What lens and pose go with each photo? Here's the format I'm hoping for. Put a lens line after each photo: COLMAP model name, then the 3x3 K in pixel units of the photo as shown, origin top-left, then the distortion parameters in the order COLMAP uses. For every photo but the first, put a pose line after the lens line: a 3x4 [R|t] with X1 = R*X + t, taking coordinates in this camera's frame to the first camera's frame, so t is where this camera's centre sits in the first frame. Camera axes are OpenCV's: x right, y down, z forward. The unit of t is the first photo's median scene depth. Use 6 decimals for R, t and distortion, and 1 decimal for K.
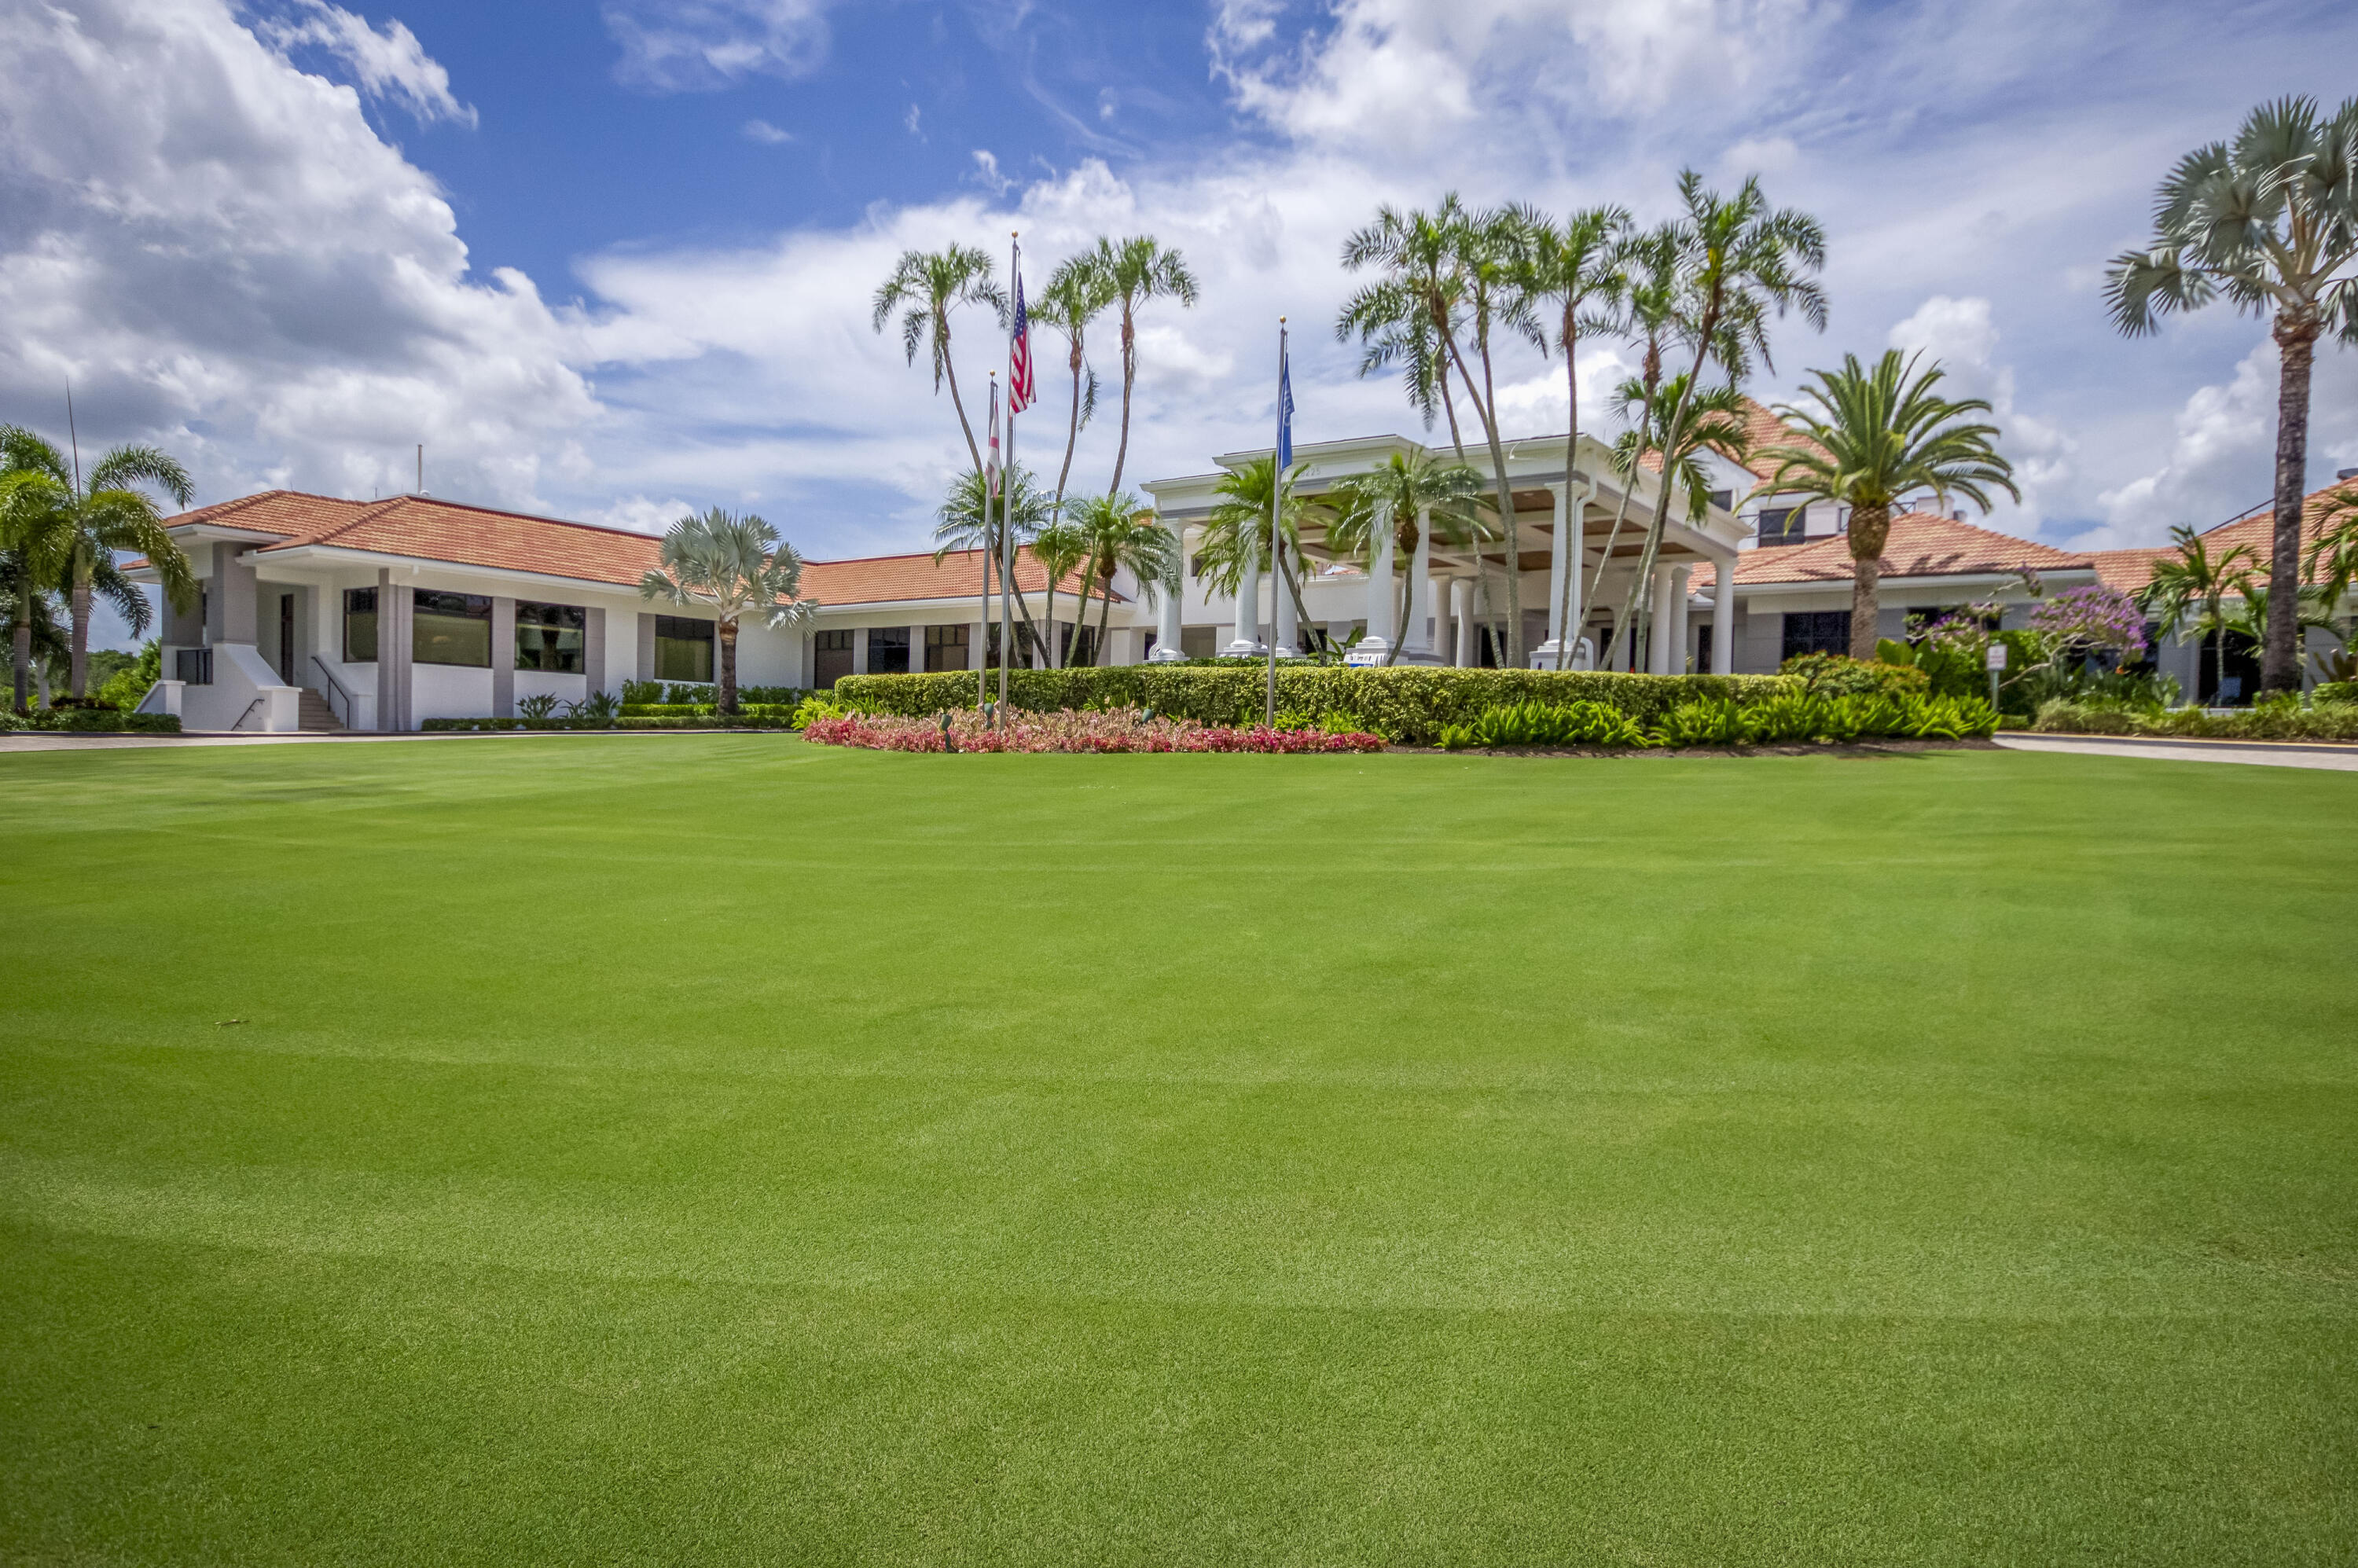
lens RADIAL K [[1430.0, 0, 1184.7], [0, 1430.0, 677.0], [0, 0, 1]] dist [0.002936, 0.000942]
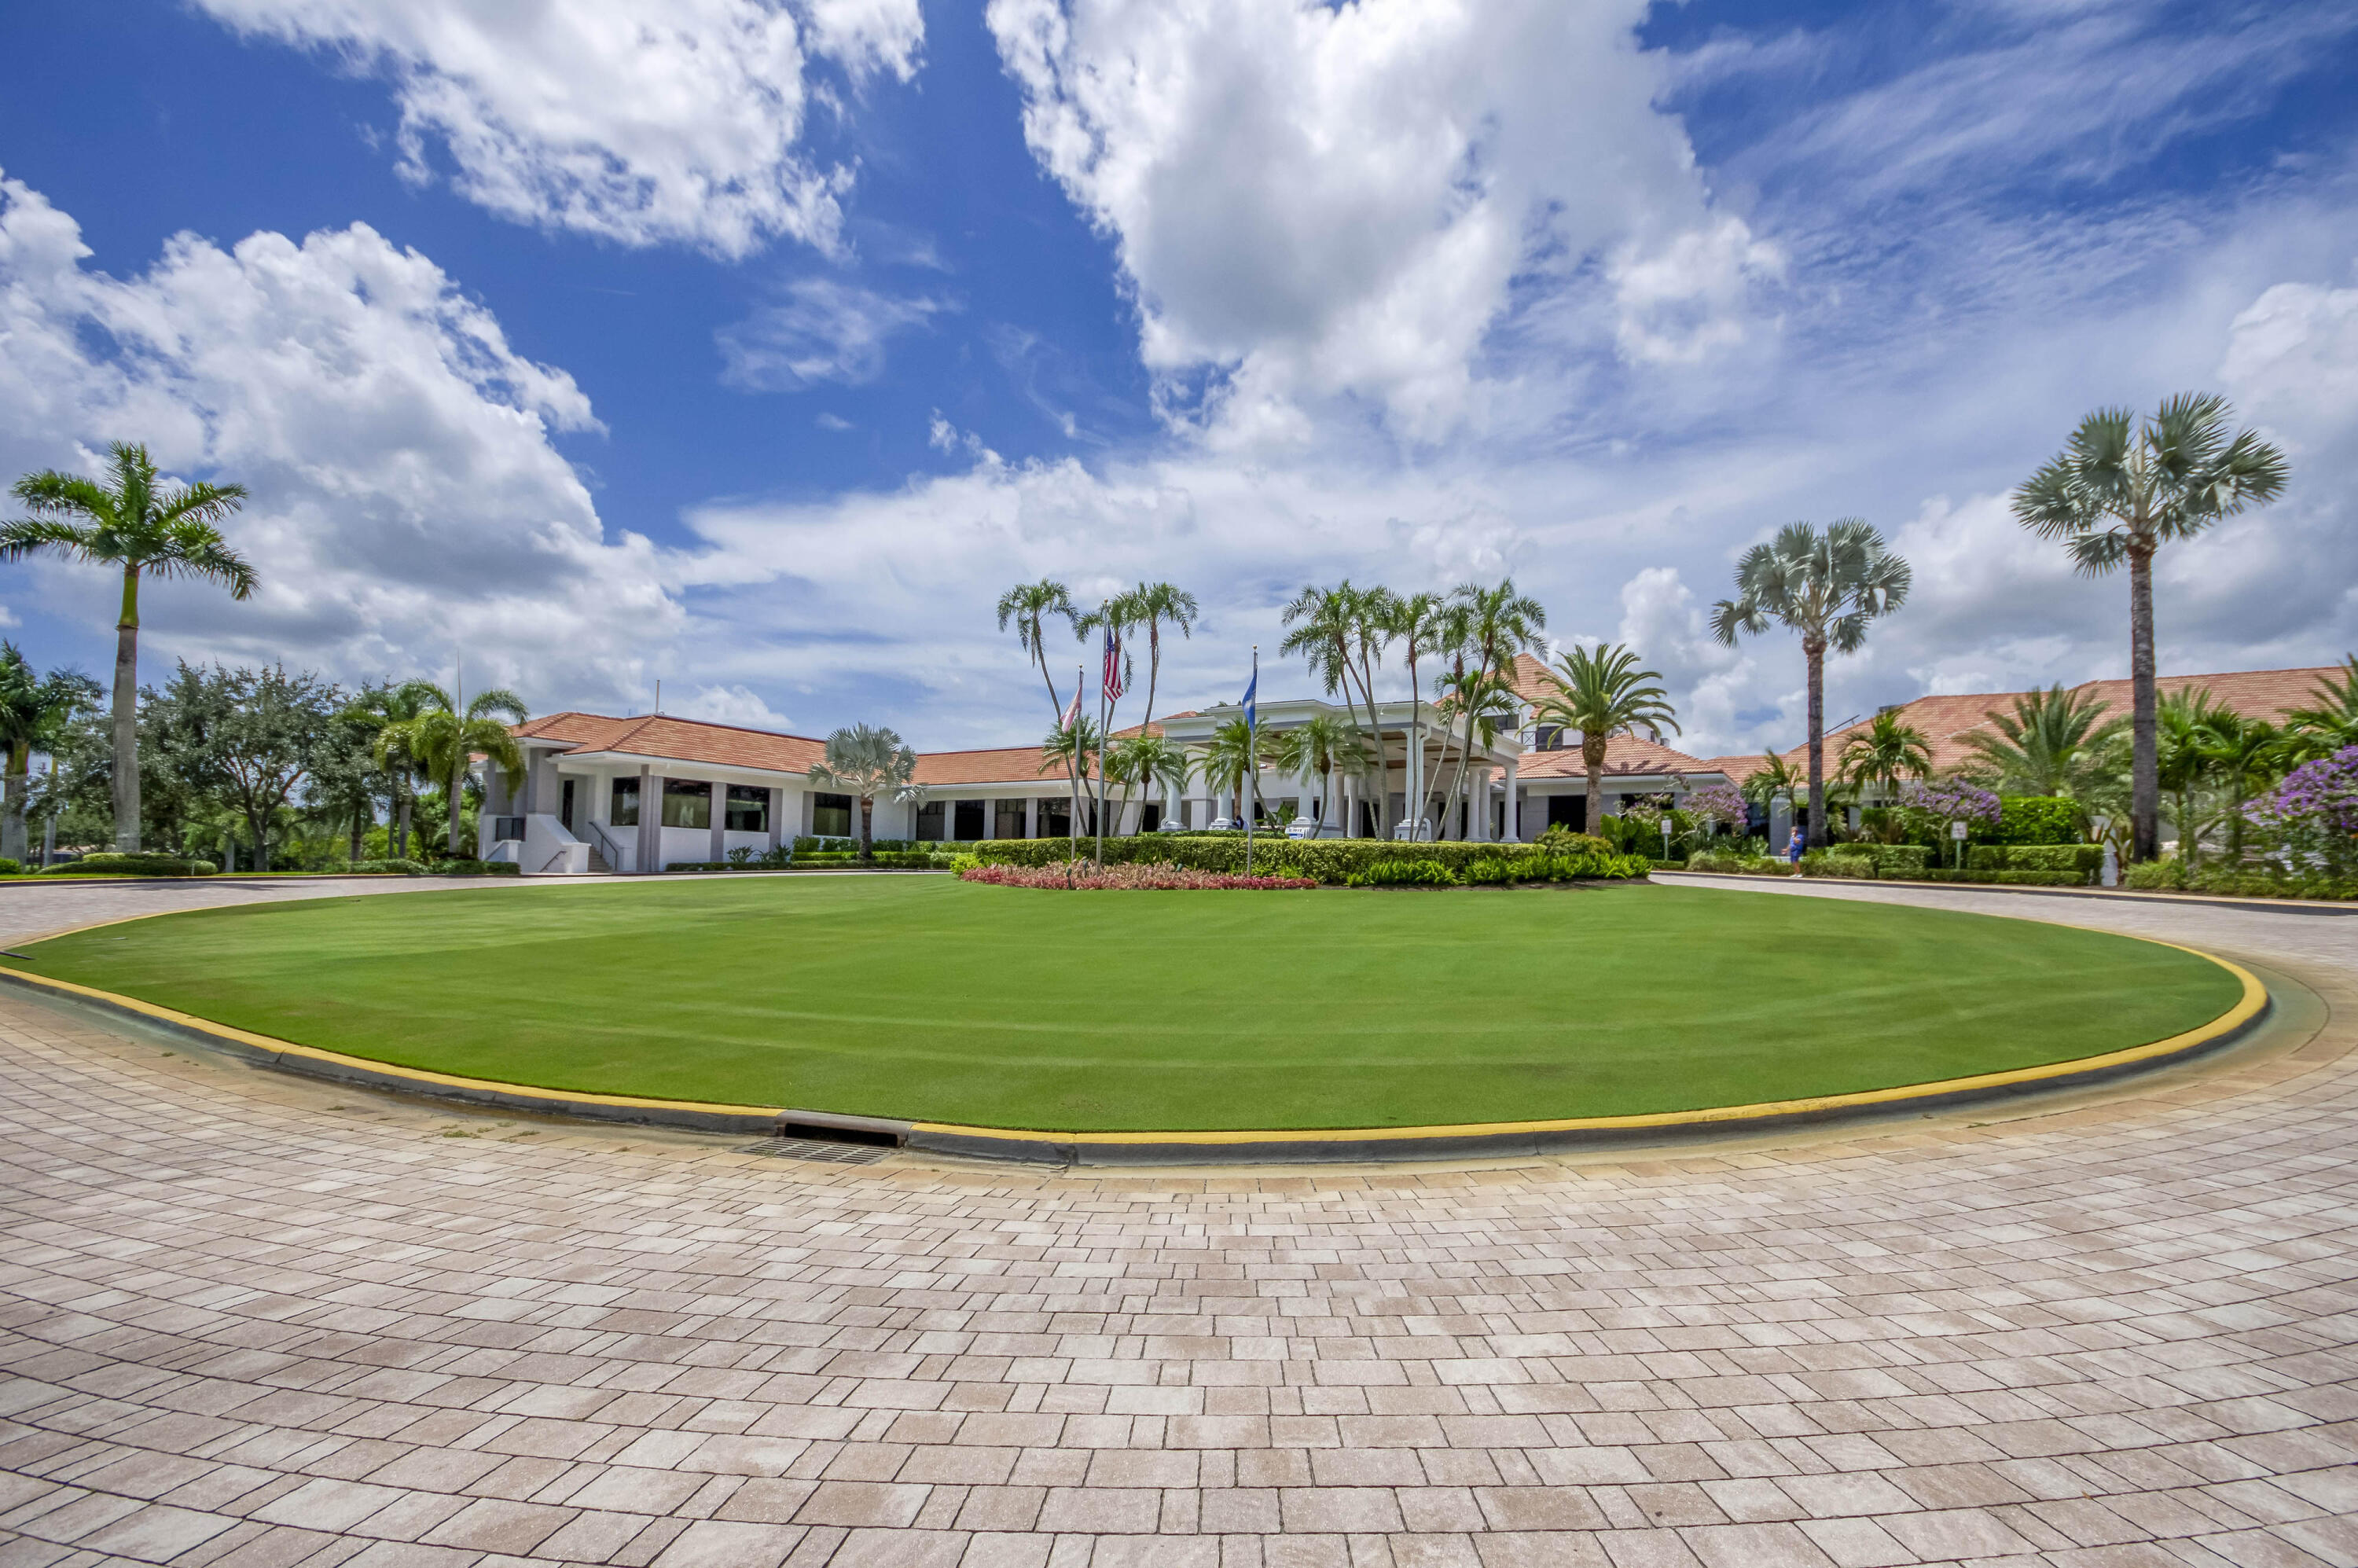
lens RADIAL K [[1062.3, 0, 1173.9], [0, 1062.3, 741.8], [0, 0, 1]] dist [0.002115, -0.000105]
pose [[0.999483, -0.003005, 0.032015, -0.056031], [0.005329, 0.997336, -0.072749, -0.024703], [-0.031711, 0.072882, 0.996836, -0.239854]]
